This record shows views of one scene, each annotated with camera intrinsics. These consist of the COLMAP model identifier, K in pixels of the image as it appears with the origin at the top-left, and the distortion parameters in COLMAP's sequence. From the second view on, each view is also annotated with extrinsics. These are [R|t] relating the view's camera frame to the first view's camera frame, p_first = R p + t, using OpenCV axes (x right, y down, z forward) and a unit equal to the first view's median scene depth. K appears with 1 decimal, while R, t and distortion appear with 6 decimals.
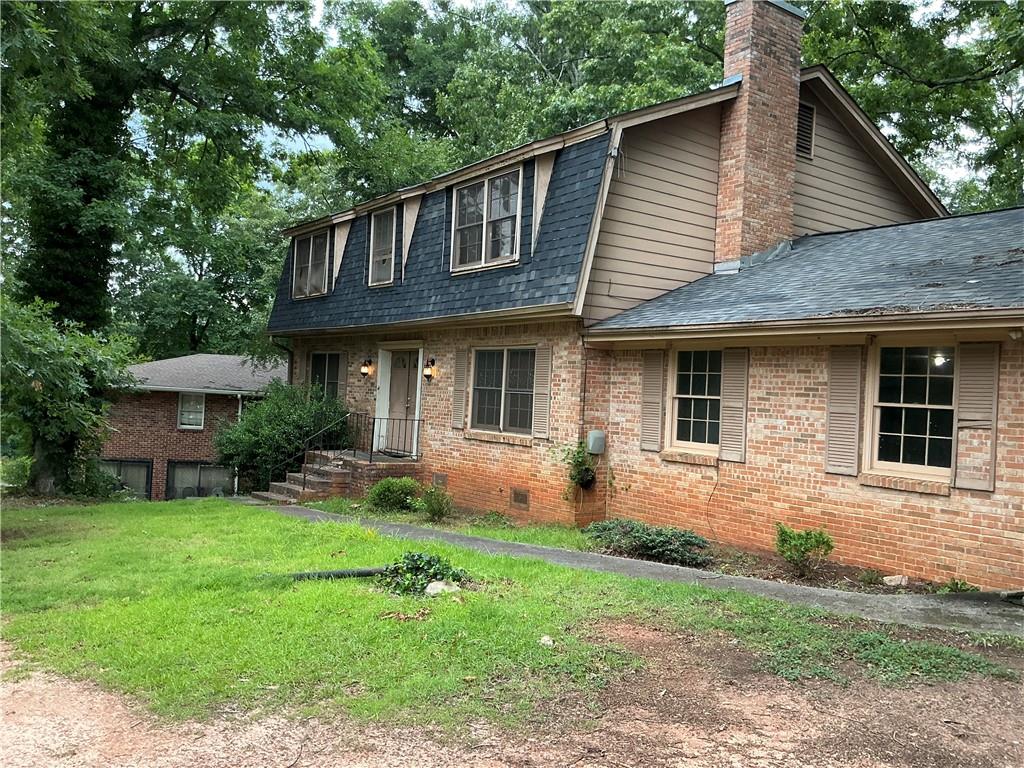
lens RADIAL K [[837.5, 0, 512.0], [0, 837.5, 384.0], [0, 0, 1]] dist [0.113093, -0.216769]
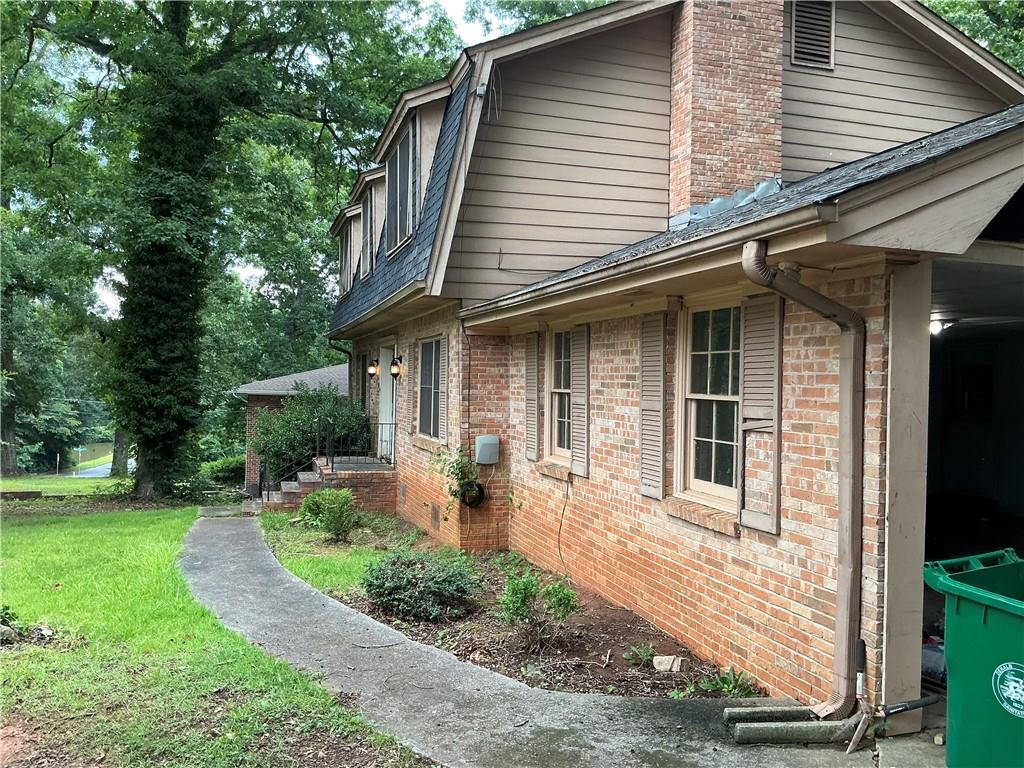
lens RADIAL K [[837.5, 0, 512.0], [0, 837.5, 384.0], [0, 0, 1]] dist [0.113093, -0.216769]
pose [[0.950401, -0.034041, -0.309159, 0.371331], [0.035527, 0.999368, -0.000825, 0.006977], [0.308991, -0.010199, 0.951010, 0.228789]]
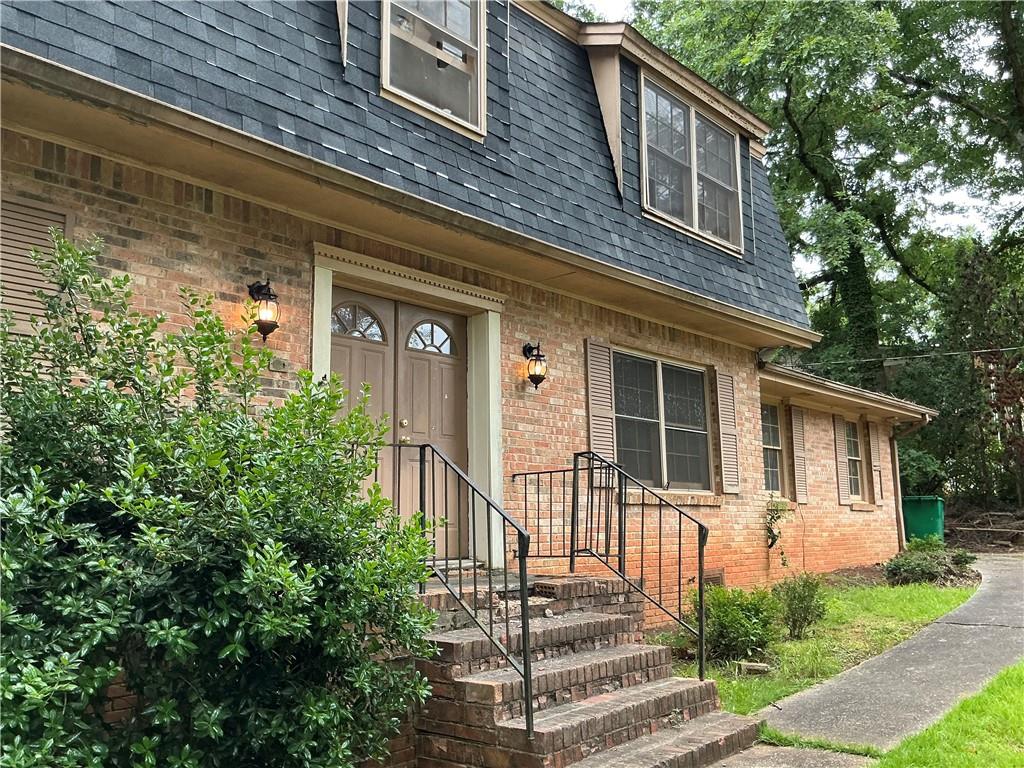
lens RADIAL K [[837.5, 0, 512.0], [0, 837.5, 384.0], [0, 0, 1]] dist [0.113093, -0.216769]
pose [[-0.198040, 0.114264, 0.973511, -0.686751], [-0.012768, 0.992797, -0.119125, 0.061230], [-0.980111, -0.036022, -0.195154, 1.376819]]
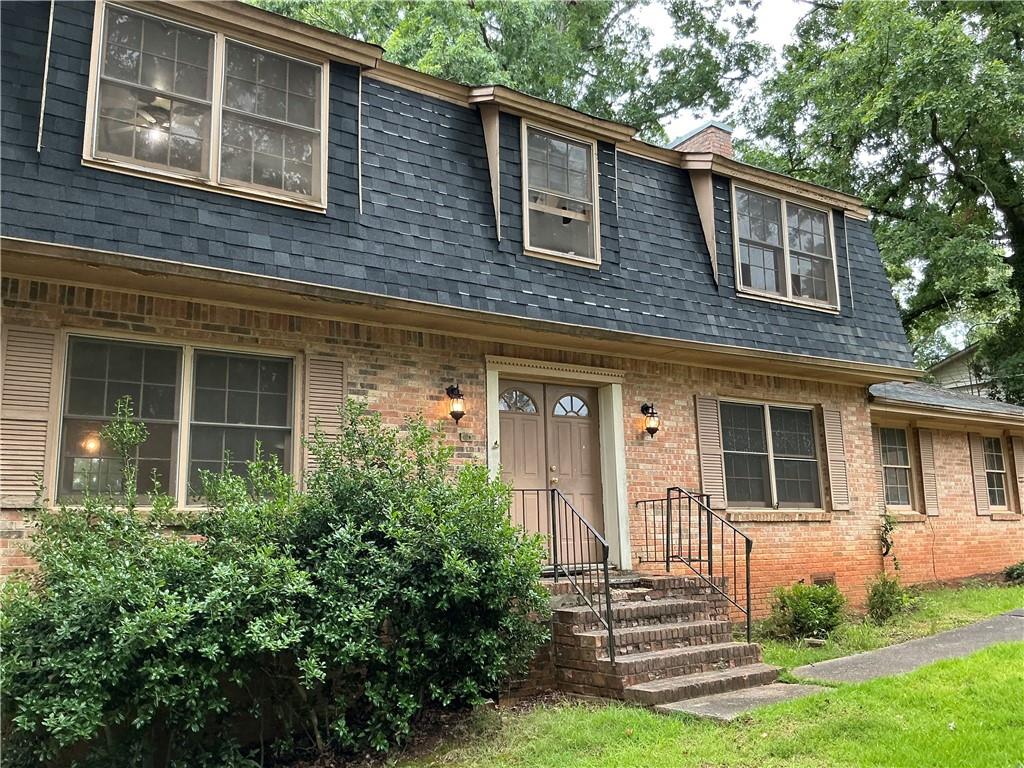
lens RADIAL K [[837.5, 0, 512.0], [0, 837.5, 384.0], [0, 0, 1]] dist [0.113093, -0.216769]
pose [[0.050734, 0.130233, 0.990185, -0.920562], [0.009834, 0.991348, -0.130890, 0.047303], [-0.998664, 0.016378, 0.049014, 1.338912]]
